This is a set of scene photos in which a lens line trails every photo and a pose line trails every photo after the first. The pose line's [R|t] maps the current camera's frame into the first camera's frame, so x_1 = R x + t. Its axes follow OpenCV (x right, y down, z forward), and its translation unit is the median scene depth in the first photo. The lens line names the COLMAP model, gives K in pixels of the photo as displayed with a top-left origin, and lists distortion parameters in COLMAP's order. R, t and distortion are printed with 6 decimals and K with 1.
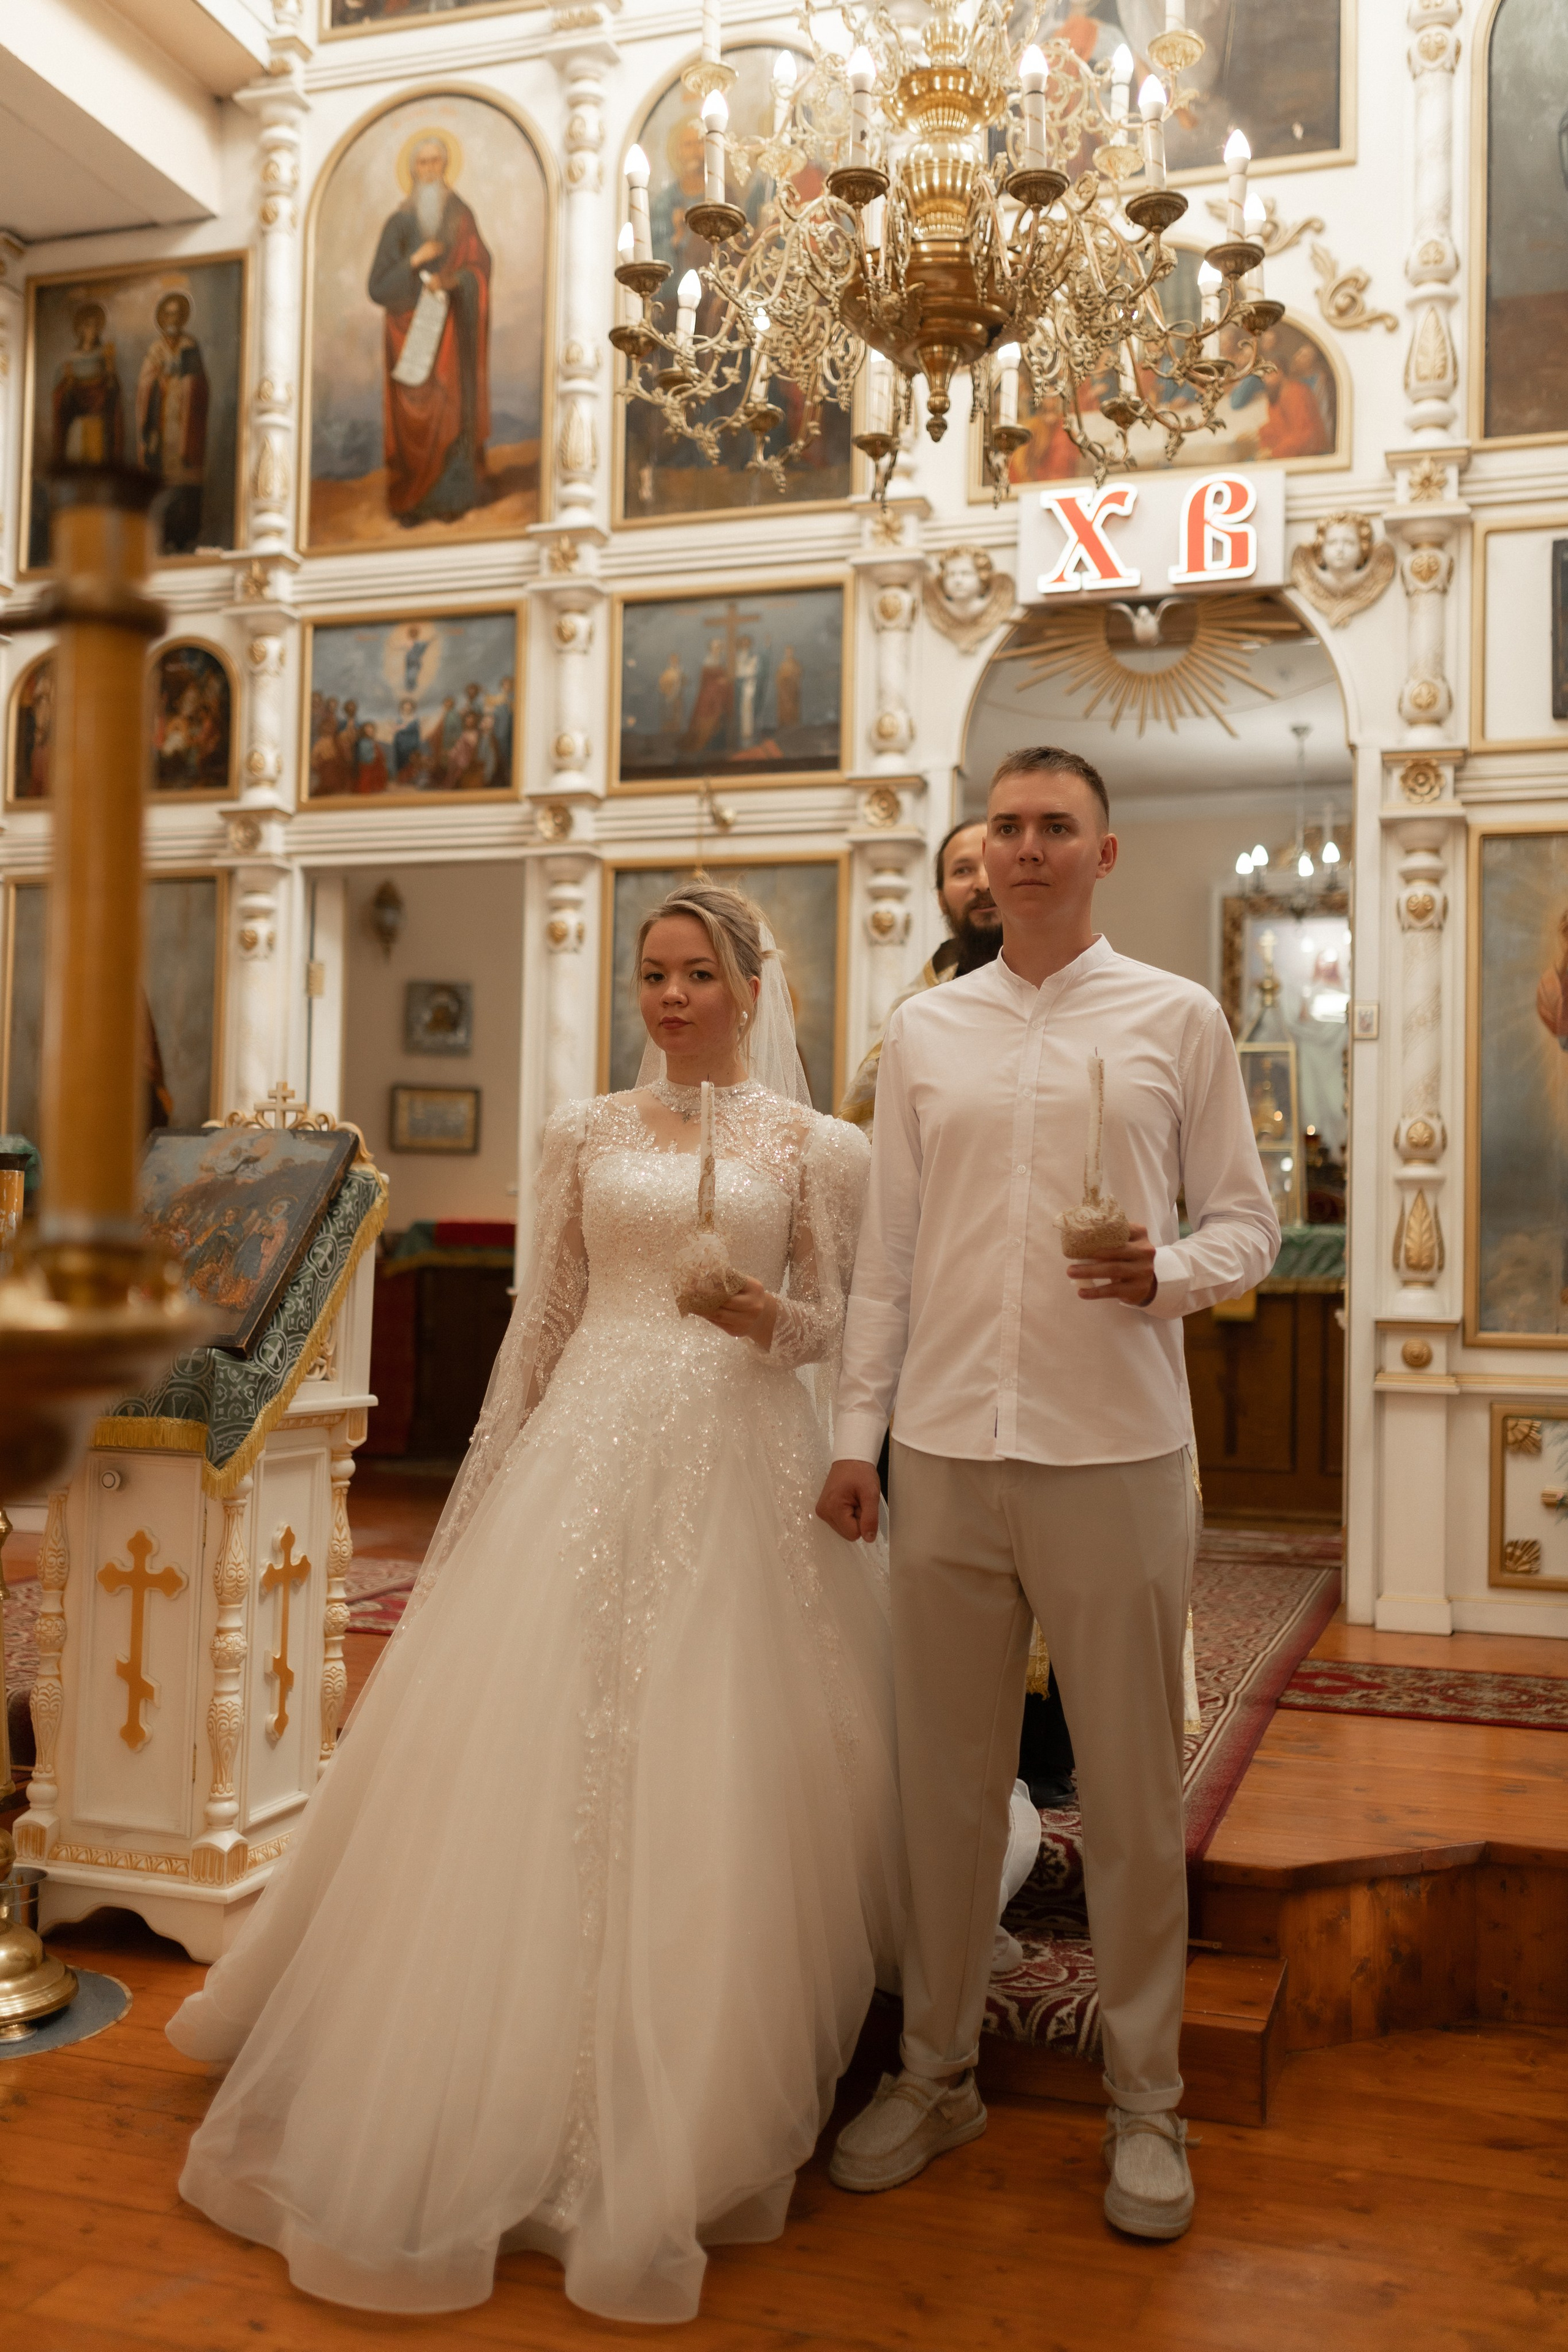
lens RADIAL K [[2229.7, 0, 791.7], [0, 2229.7, 1176.8], [0, 0, 1]] dist [-0.000434, 0.011891]
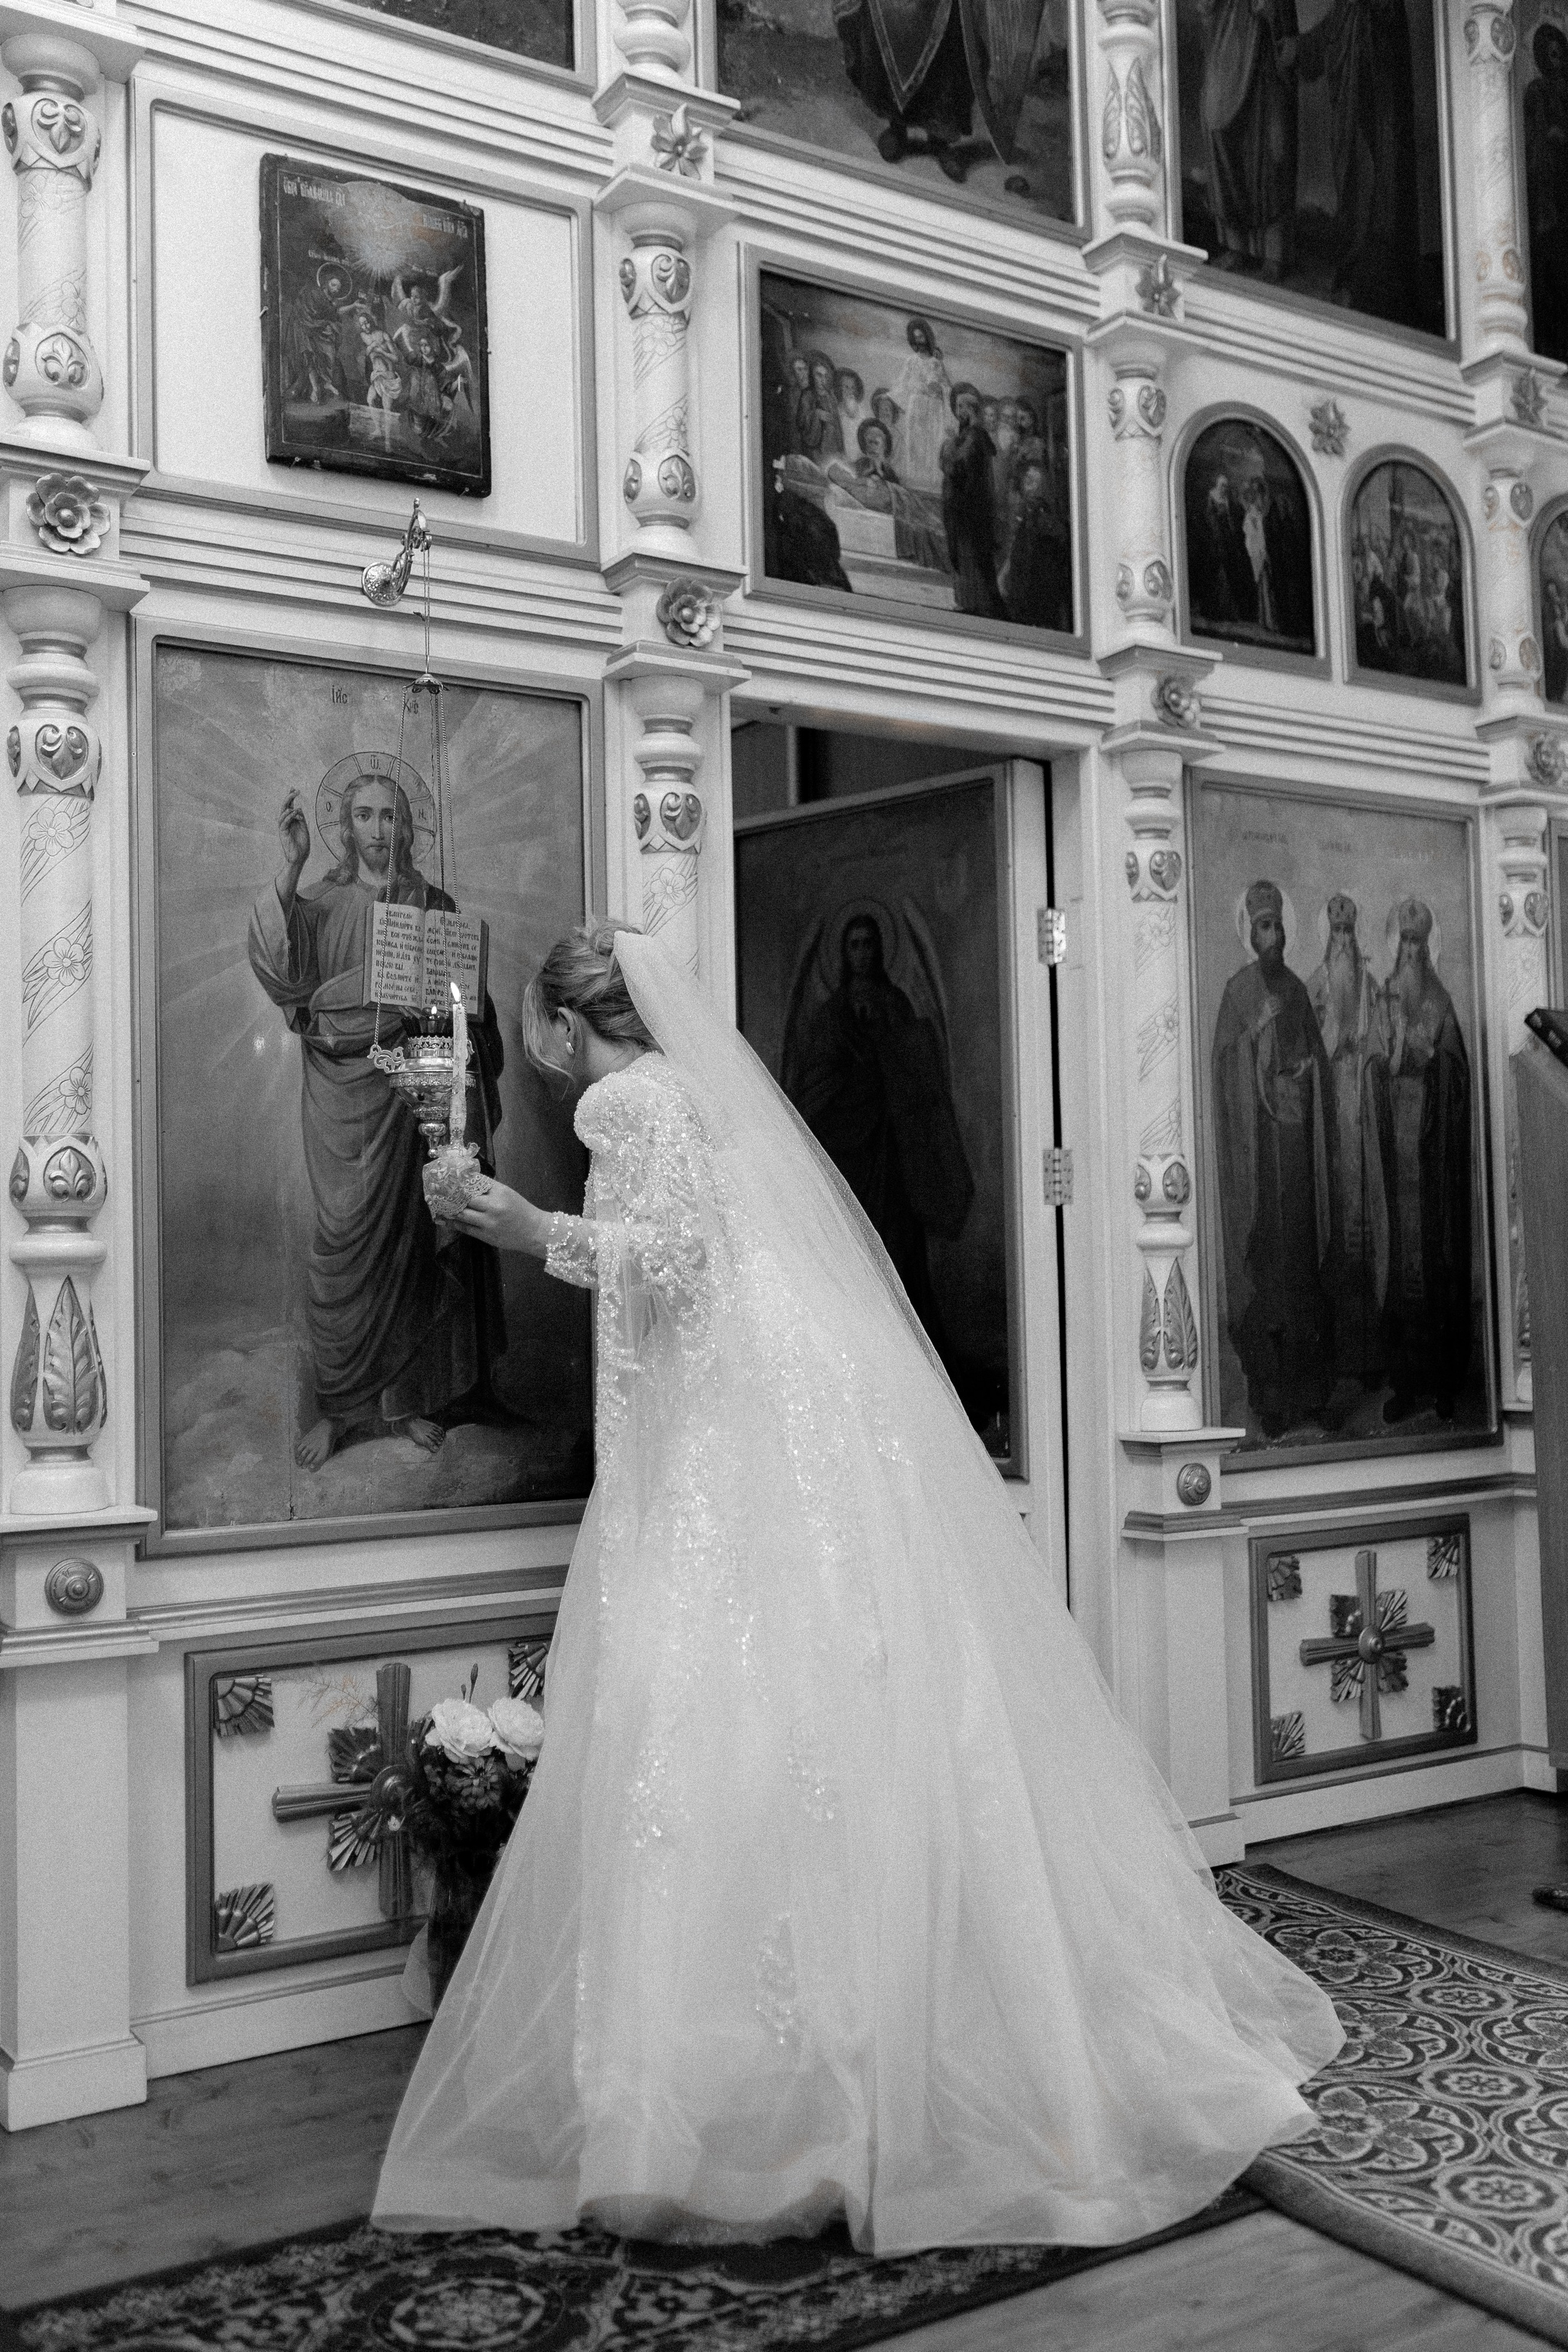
lens RADIAL K [[2203.8, 0, 783.1], [0, 2203.8, 1180.3], [0, 0, 1]] dist [-0.005333, 0.010233]
pose [[0.629813, -0.002396, 0.776743, -0.019088], [0.002741, 0.999996, 0.000862, -0.016038], [-0.776742, 0.001587, 0.629817, 0.486321]]
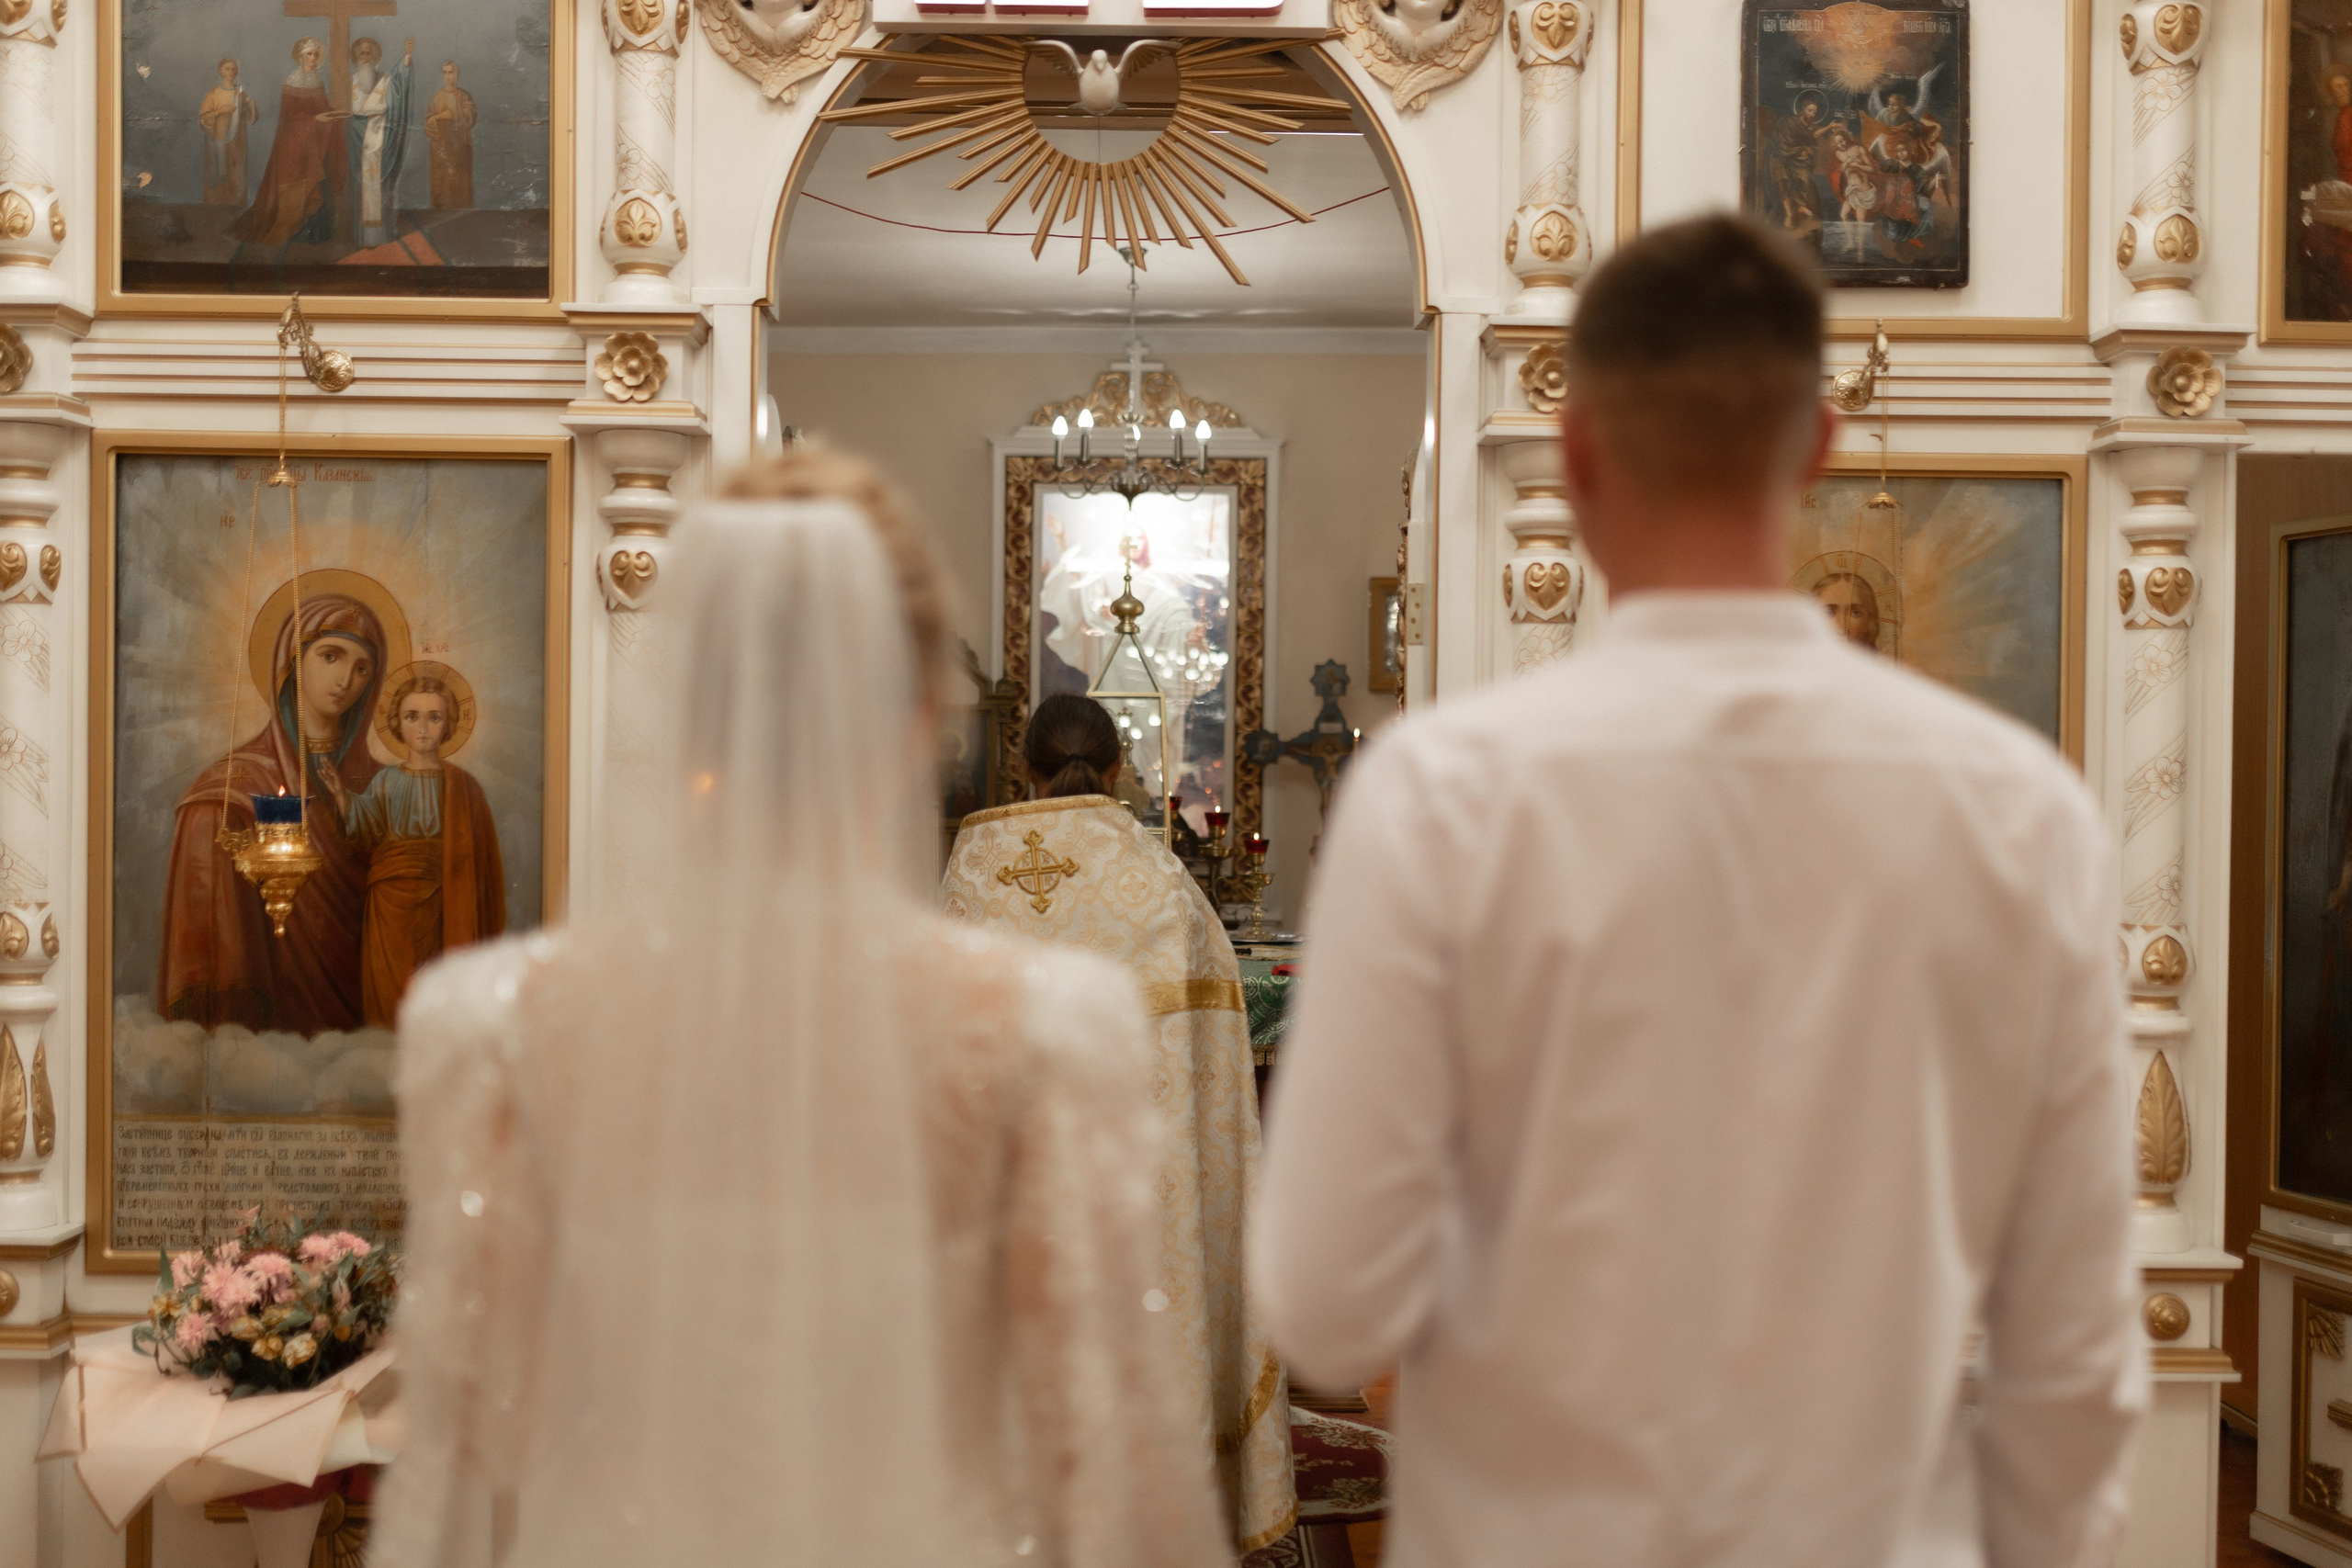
lens RADIAL K [[2229.5, 0, 1177.5], [0, 2229.5, 792.2], [0, 0, 1]] dist [-0.000434, 0.011891]
pose [[0.946100, -0.013431, 0.323596, -0.012225], [-0.003646, 0.998635, 0.052111, -0.087528], [-0.323854, -0.050482, 0.944759, 0.412493]]
